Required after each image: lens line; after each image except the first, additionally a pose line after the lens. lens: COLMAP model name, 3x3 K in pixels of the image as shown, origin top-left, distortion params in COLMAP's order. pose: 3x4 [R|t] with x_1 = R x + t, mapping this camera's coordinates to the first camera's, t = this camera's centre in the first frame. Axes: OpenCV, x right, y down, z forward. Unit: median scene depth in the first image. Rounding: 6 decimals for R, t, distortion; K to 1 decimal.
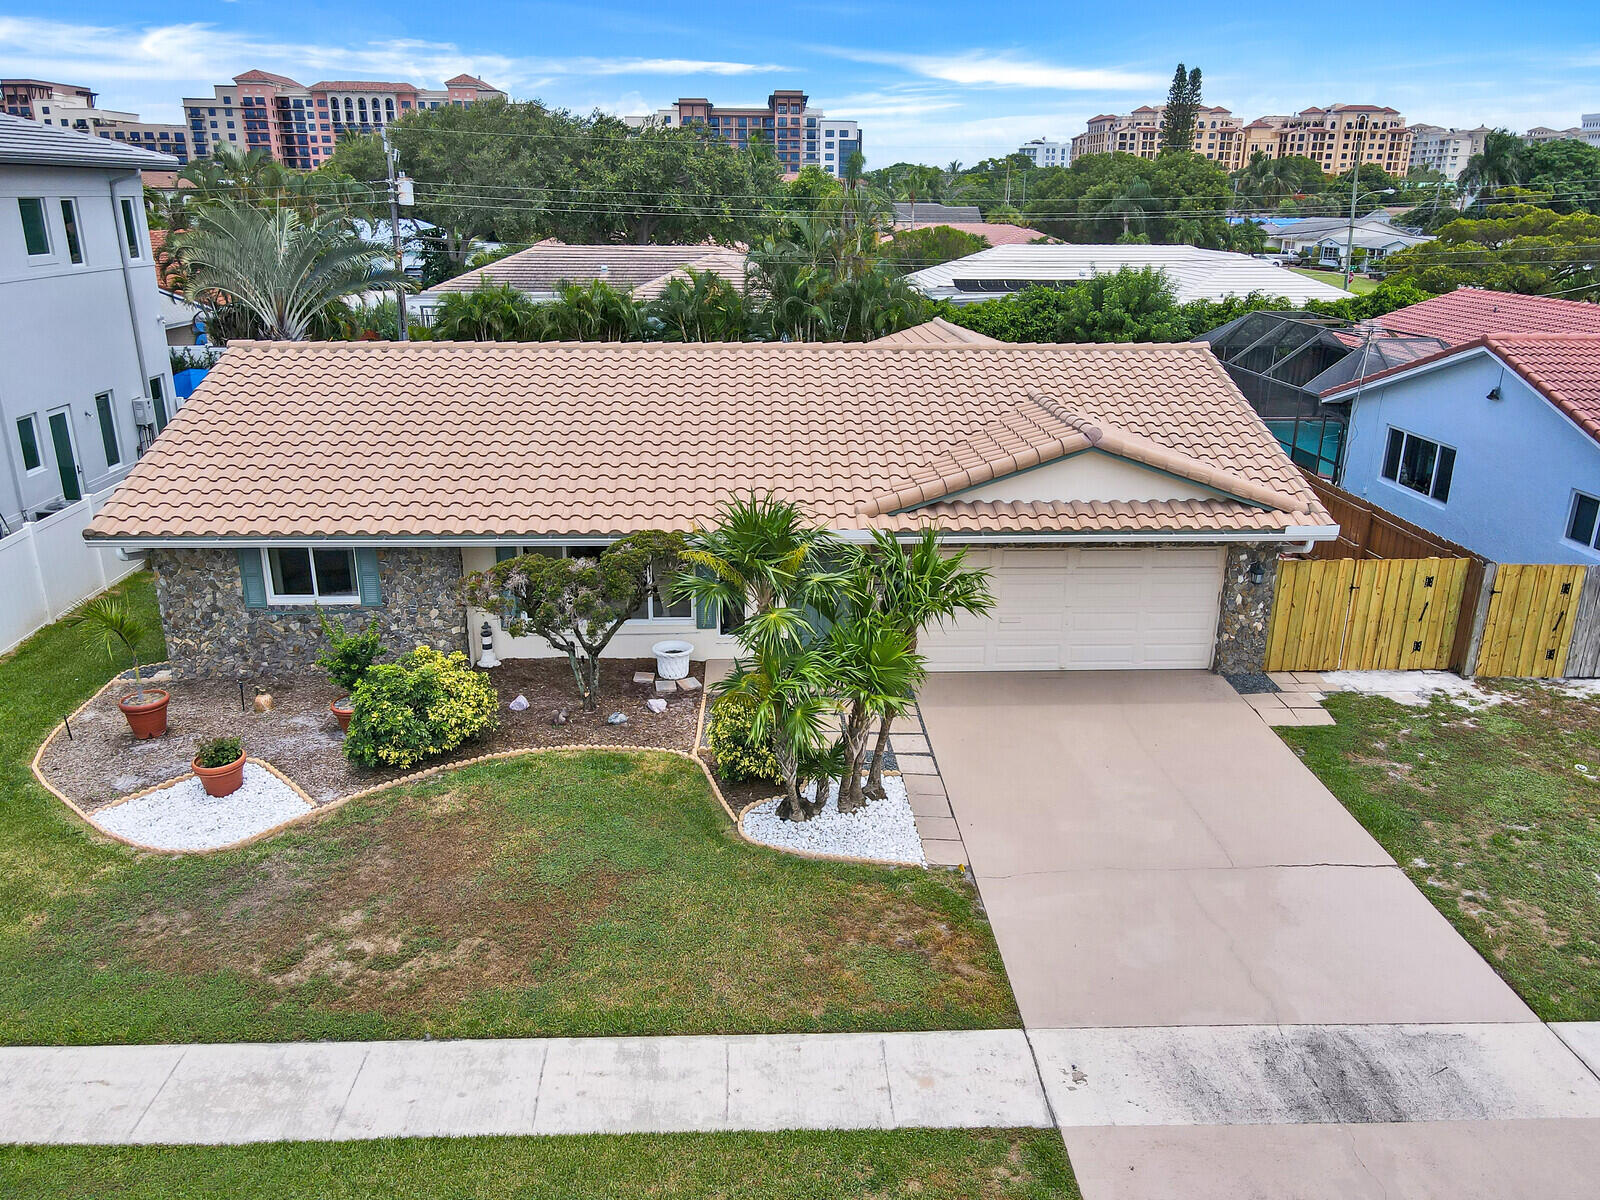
lens RADIAL K [[1175.3, 0, 802.8], [0, 1175.3, 602.4], [0, 0, 1]] dist [0.014335, 0.001601]
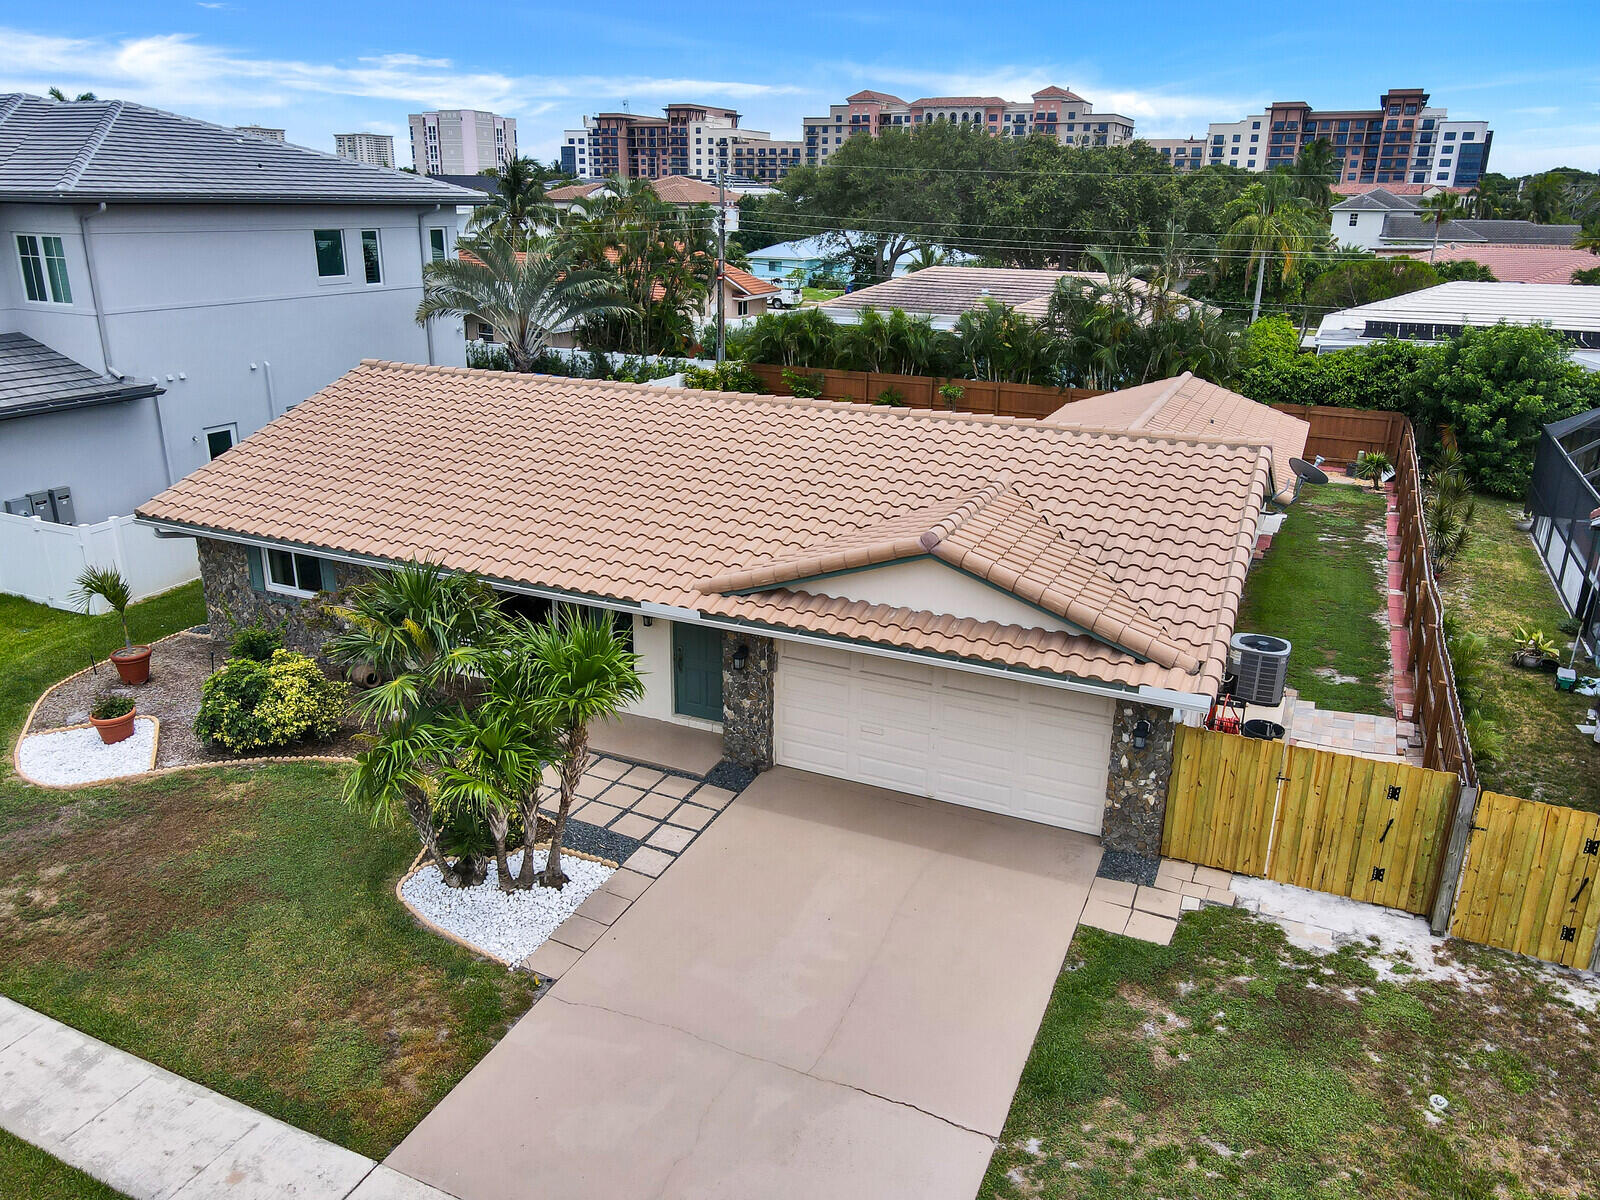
lens RADIAL K [[1175.3, 0, 802.8], [0, 1175.3, 602.4], [0, 0, 1]] dist [0.014335, 0.001601]
pose [[0.888311, 0.154869, -0.432341, 0.502312], [-0.157127, 0.987100, 0.030749, -0.100334], [0.431525, 0.040618, 0.901186, 0.164217]]
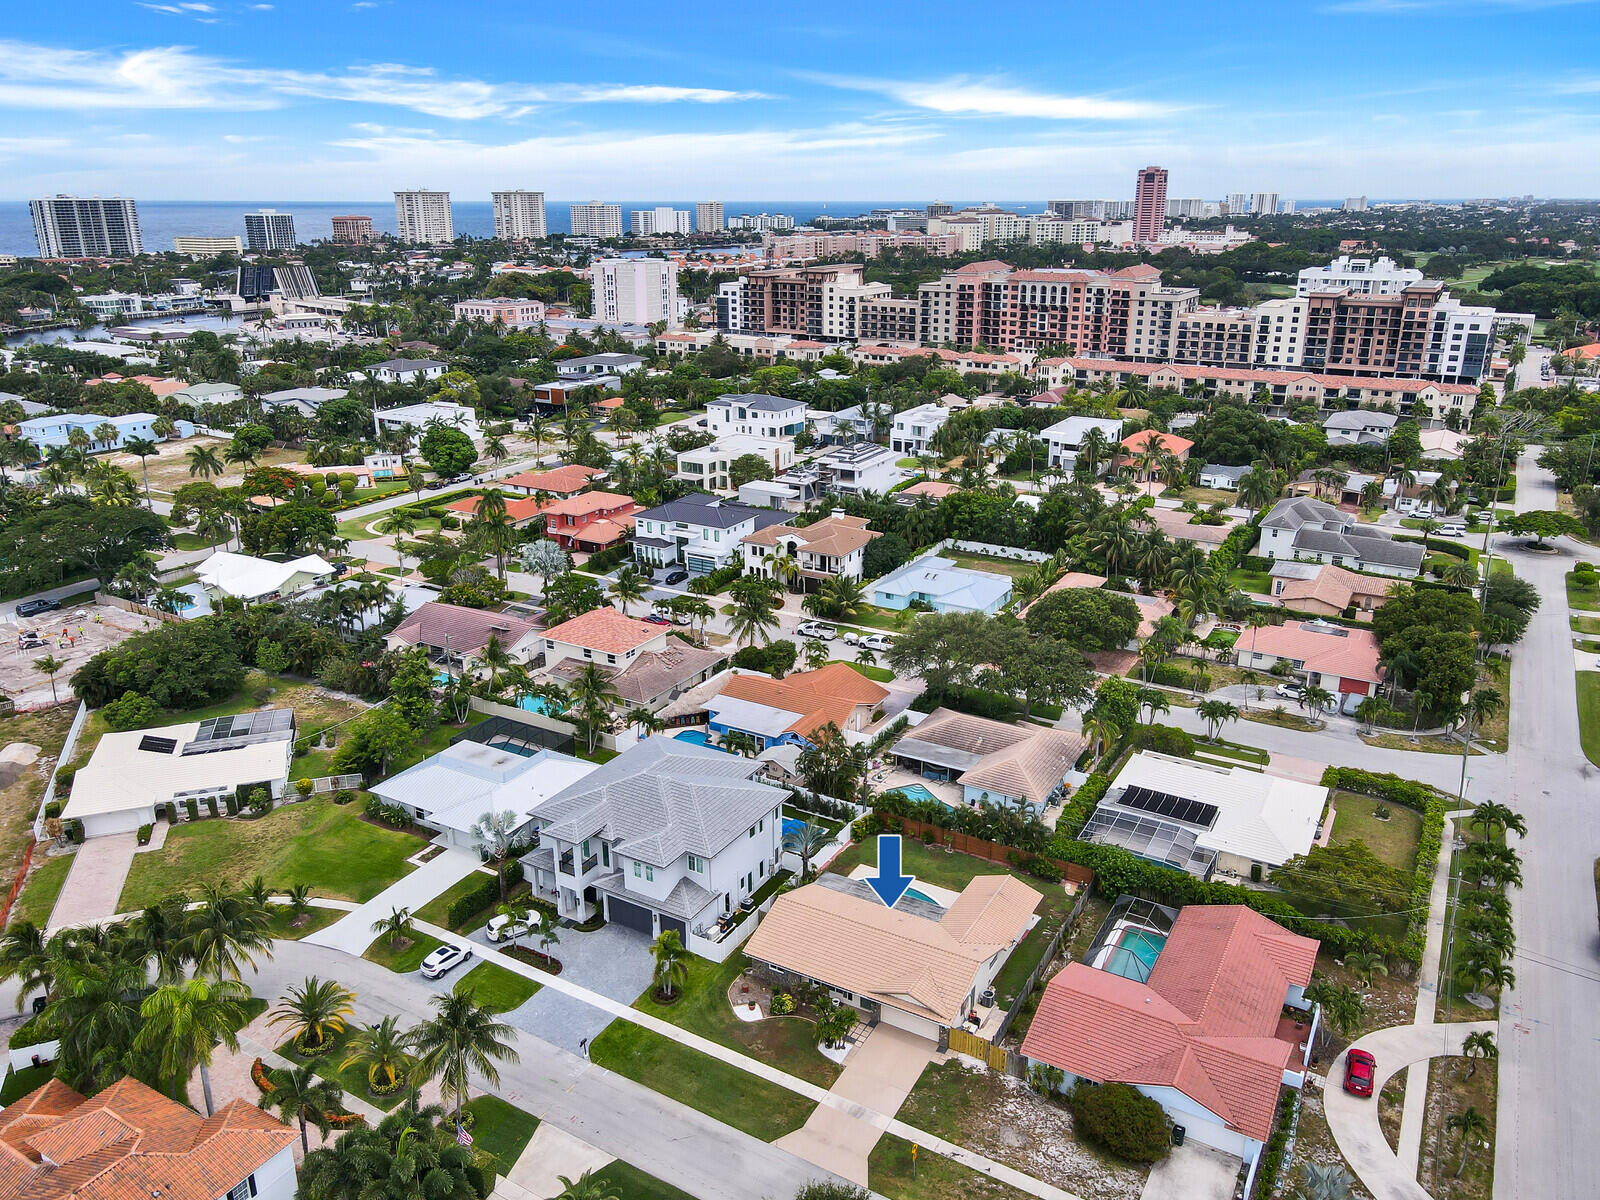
lens RADIAL K [[1175.3, 0, 802.8], [0, 1175.3, 602.4], [0, 0, 1]] dist [0.014335, 0.001601]
pose [[0.838981, 0.167113, -0.517865, 2.031345], [-0.167760, 0.984754, 0.045991, -1.791126], [0.517655, 0.048292, 0.854225, -3.344301]]
